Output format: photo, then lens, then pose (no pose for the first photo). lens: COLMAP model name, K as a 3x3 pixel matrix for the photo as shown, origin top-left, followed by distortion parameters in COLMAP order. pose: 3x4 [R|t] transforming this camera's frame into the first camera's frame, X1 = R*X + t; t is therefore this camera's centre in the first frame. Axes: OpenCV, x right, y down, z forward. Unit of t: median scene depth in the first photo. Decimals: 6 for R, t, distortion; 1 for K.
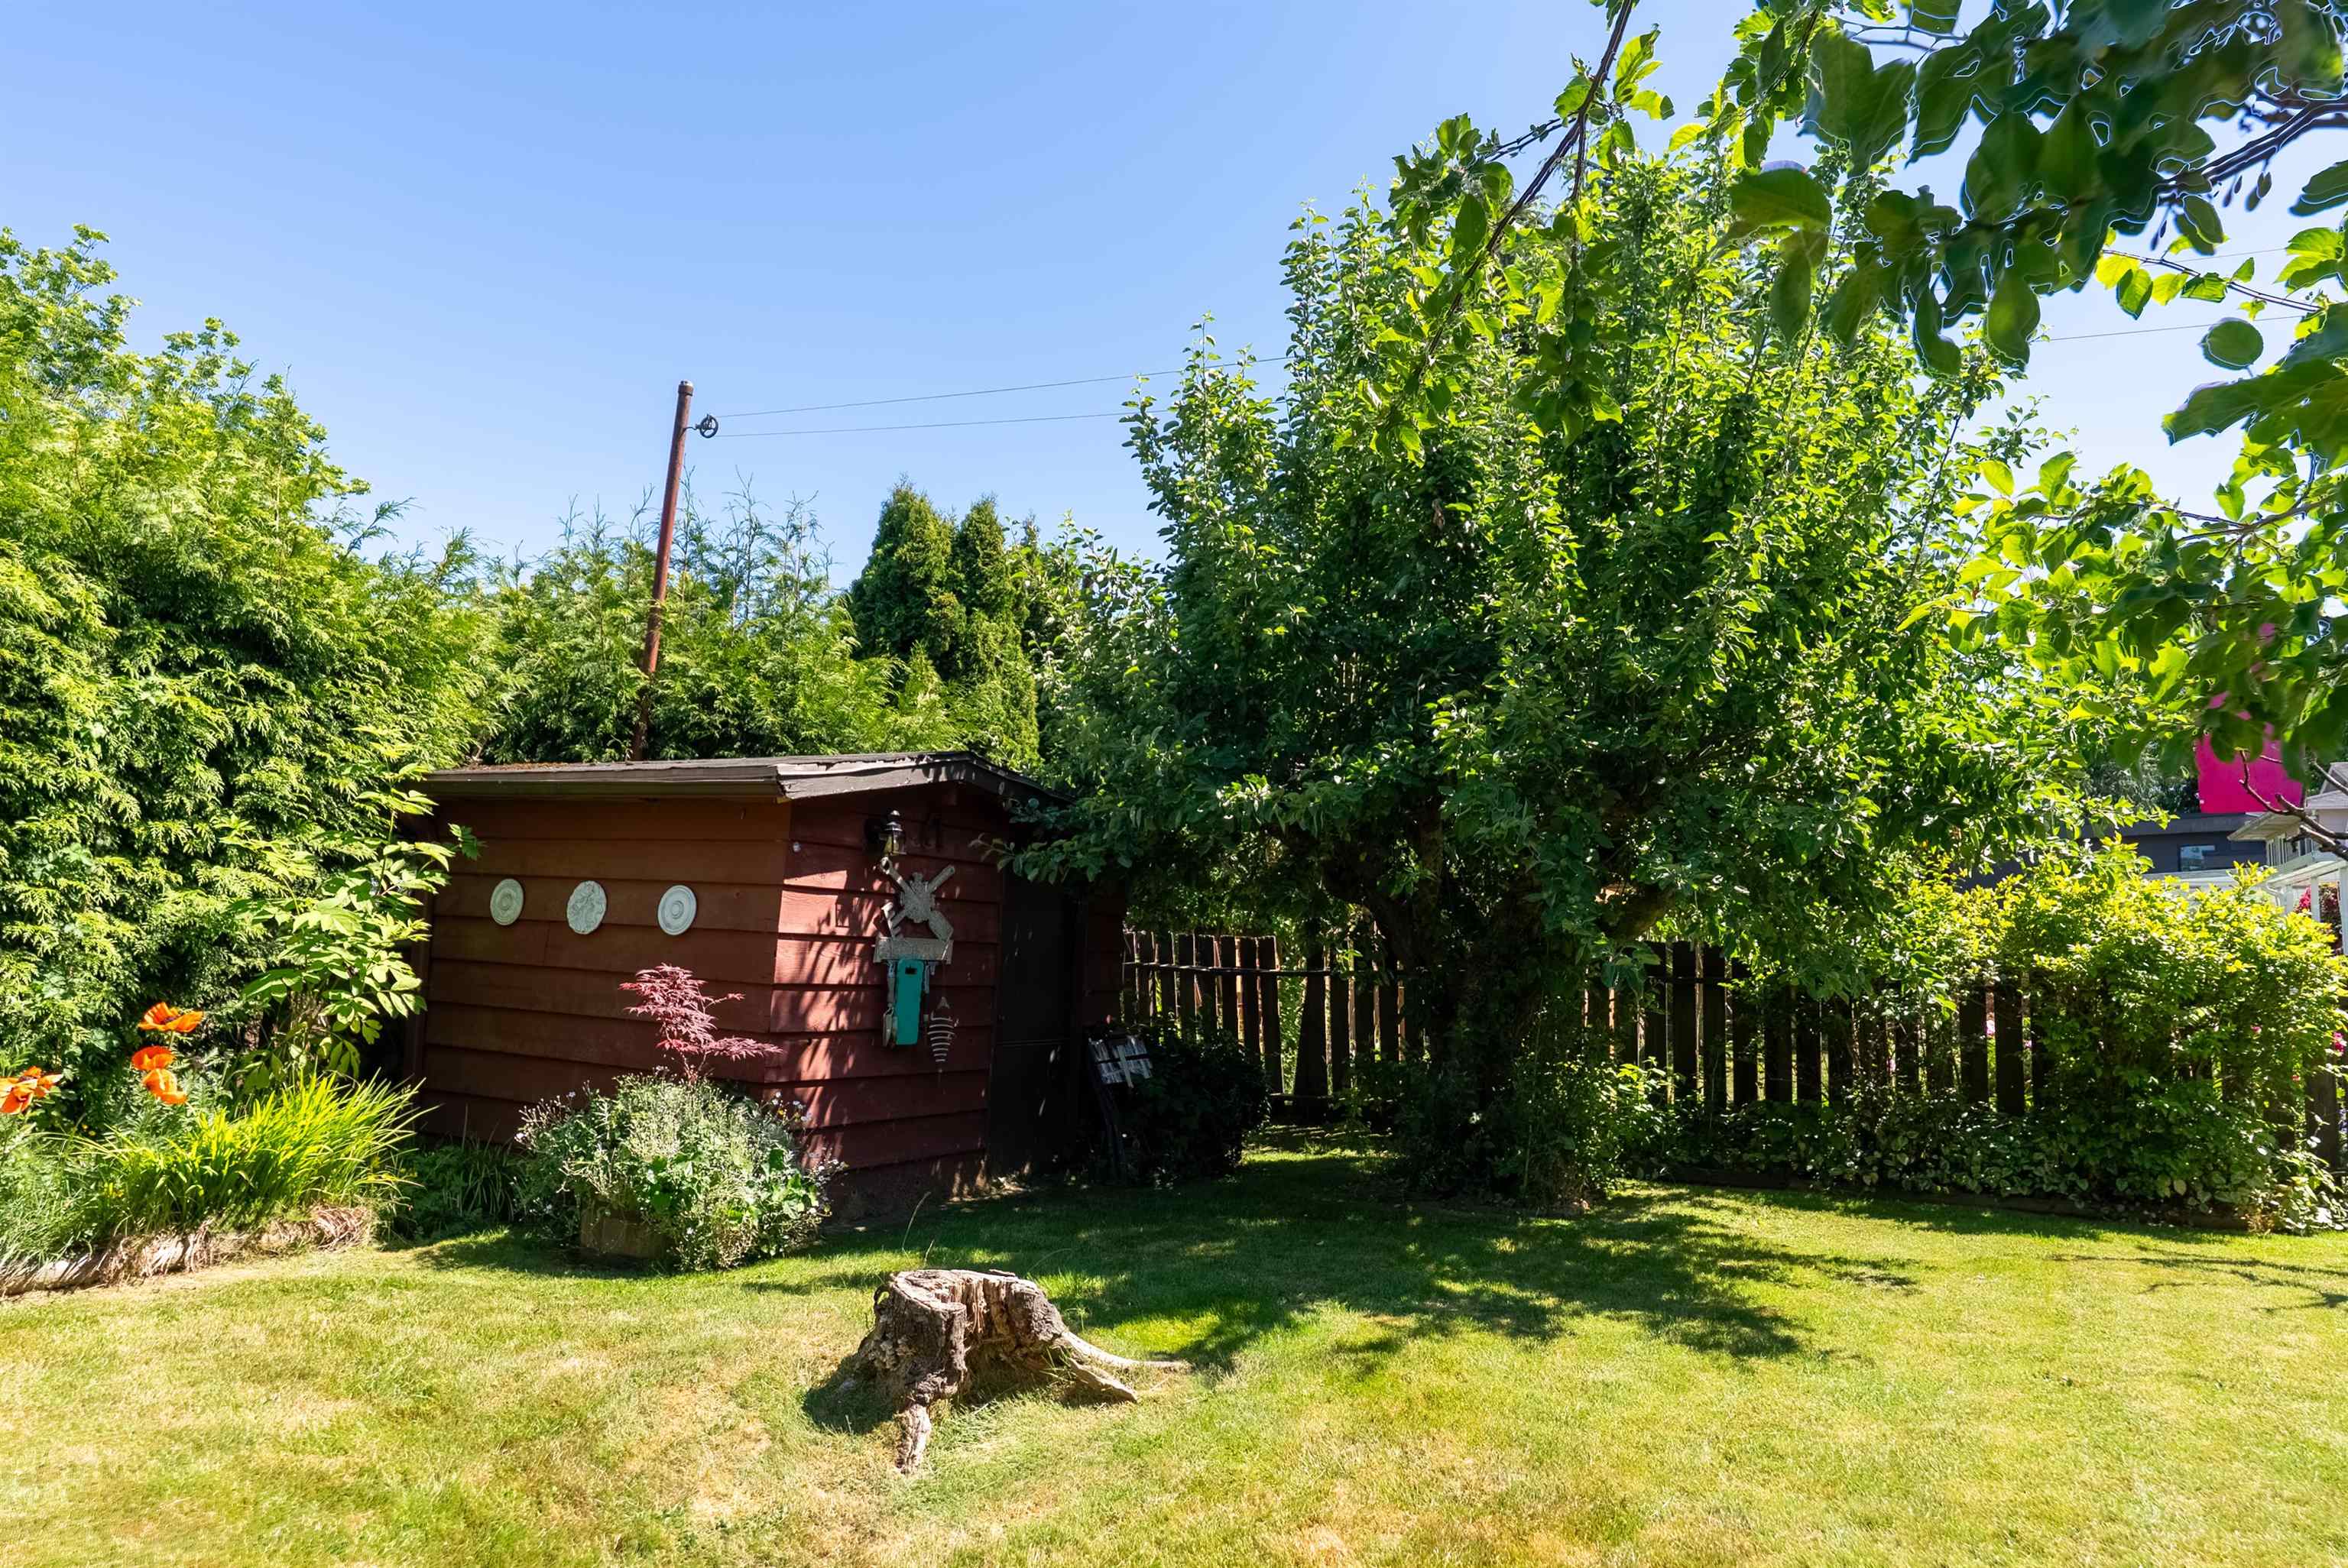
lens RADIAL K [[1465.9, 0, 1171.7], [0, 1465.9, 777.8], [0, 0, 1]] dist [-0.010871, -0.002424]
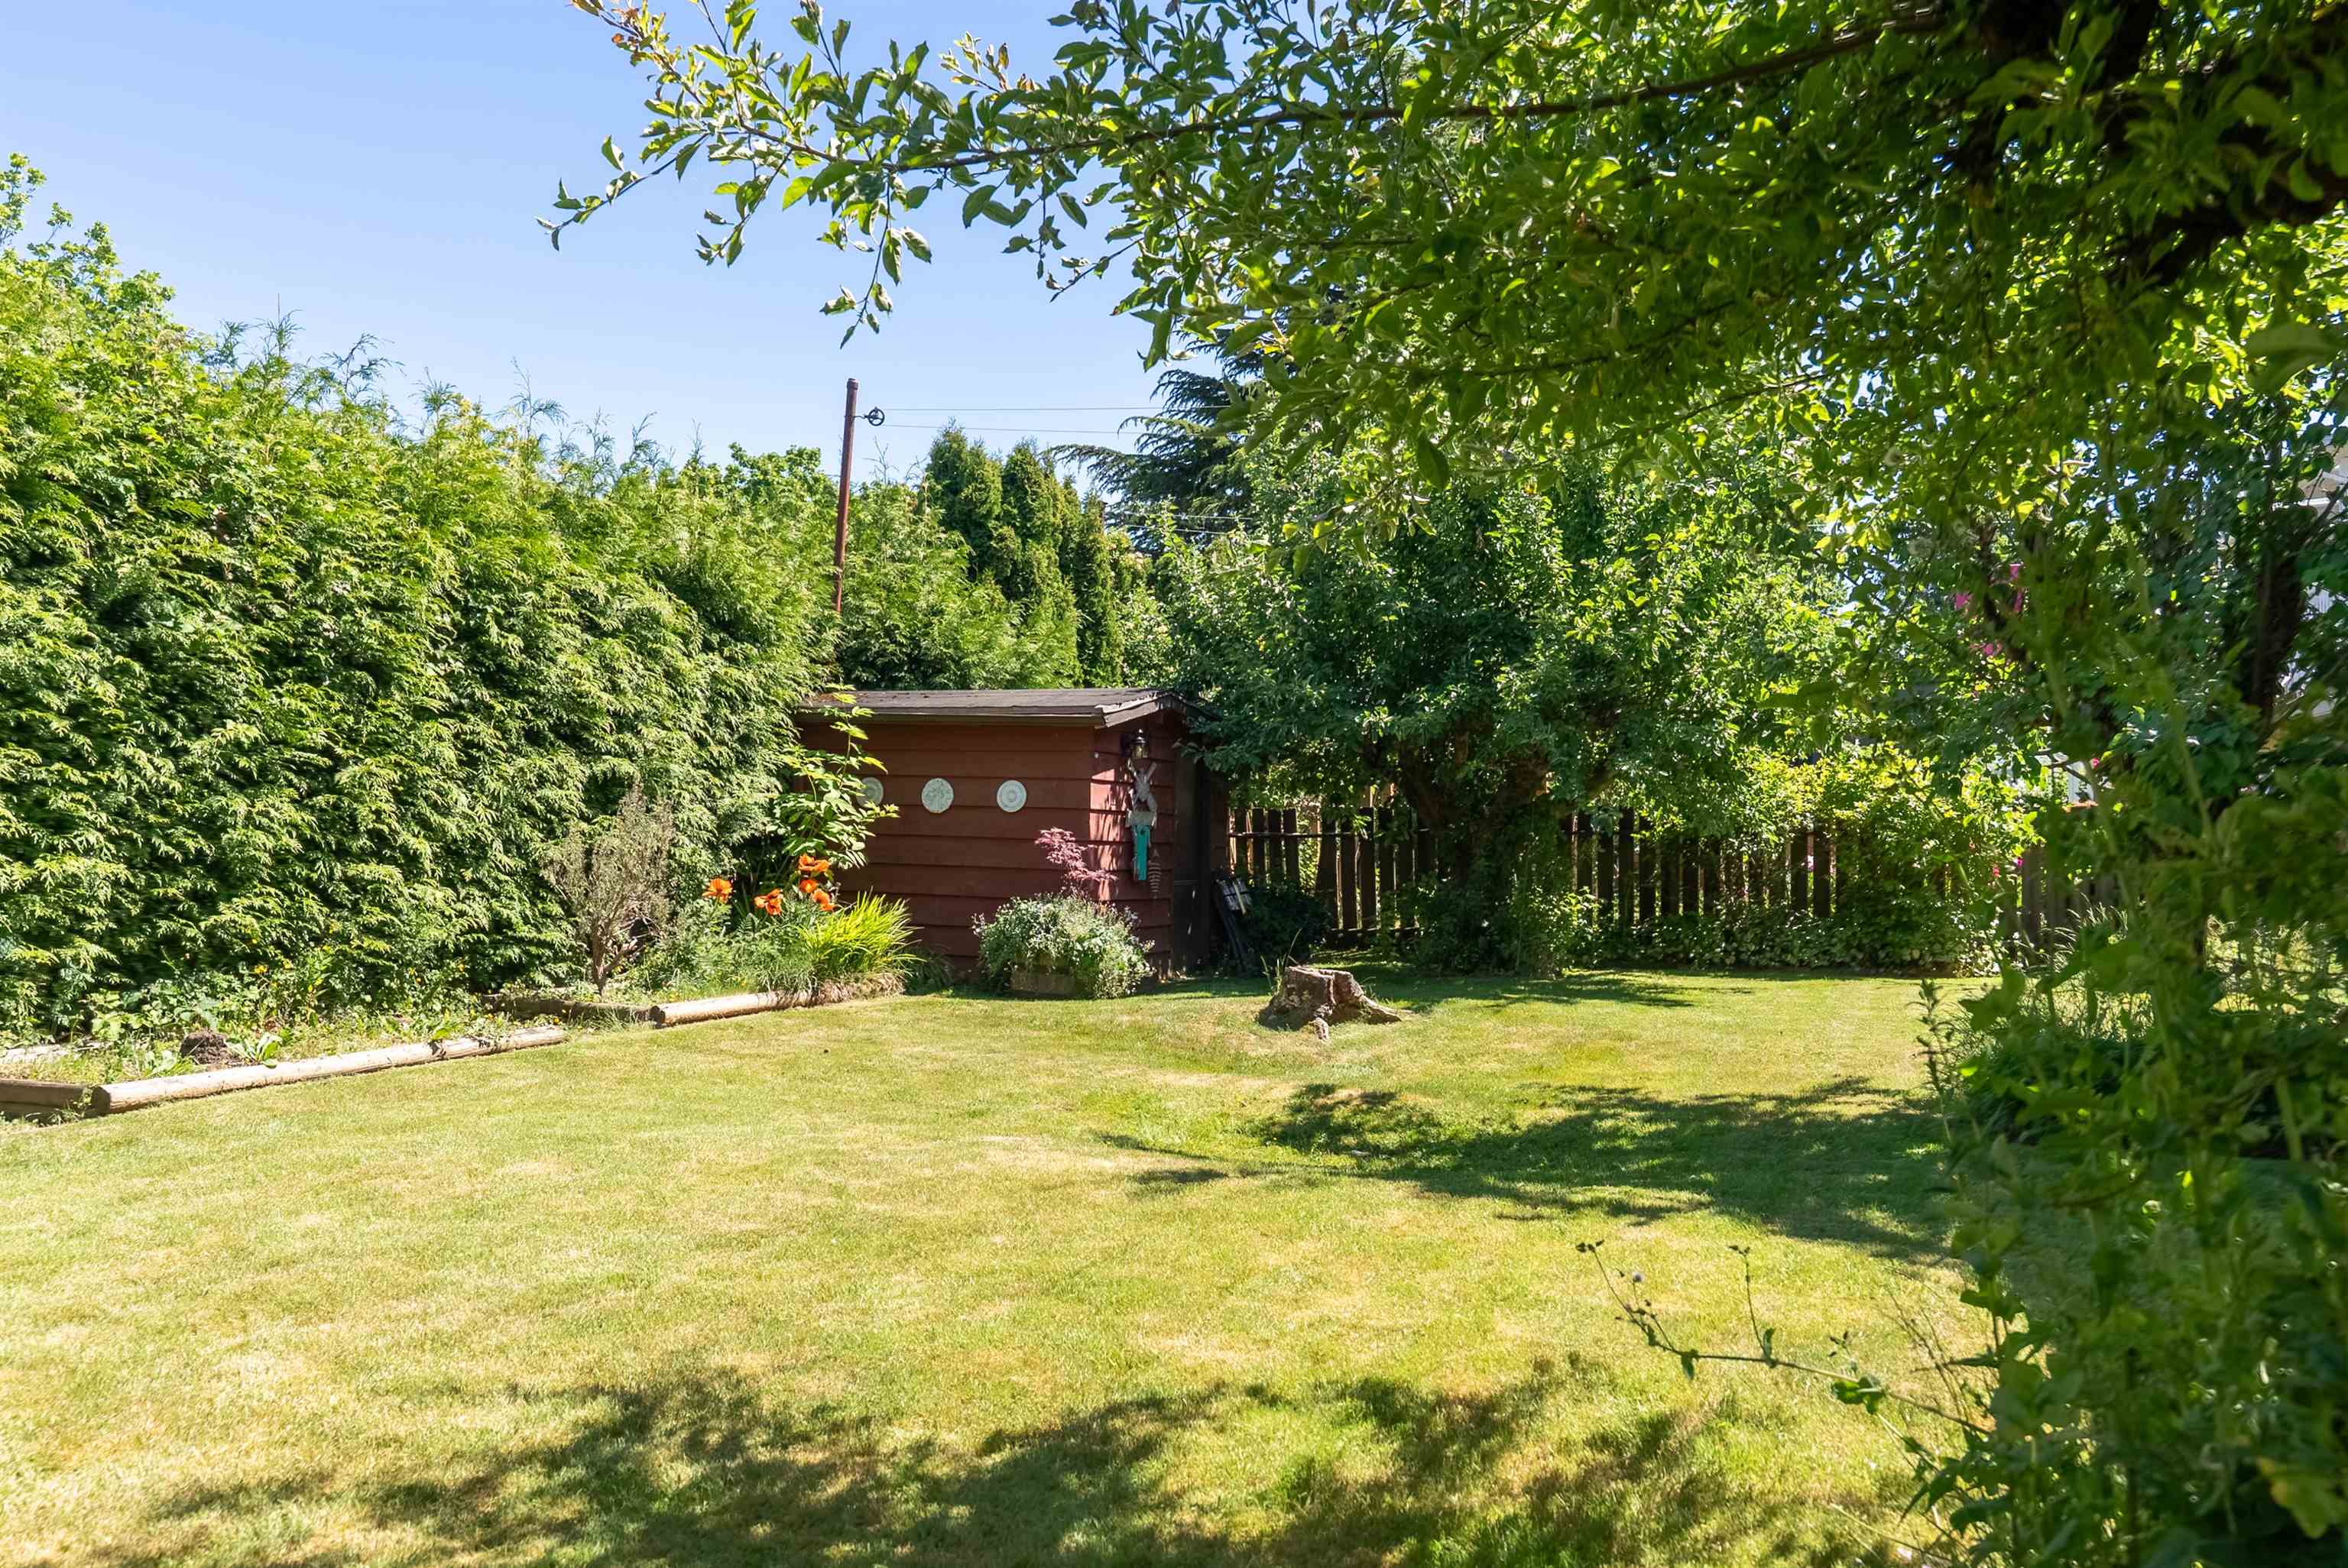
lens RADIAL K [[1768.9, 0, 1175.5], [0, 1768.9, 785.8], [0, 0, 1]] dist [-0.011306, 0.003406]
pose [[0.990639, -0.017173, 0.135421, -0.389064], [0.004657, 0.995729, 0.092206, -0.087303], [-0.136426, -0.090712, 0.986488, -0.824297]]
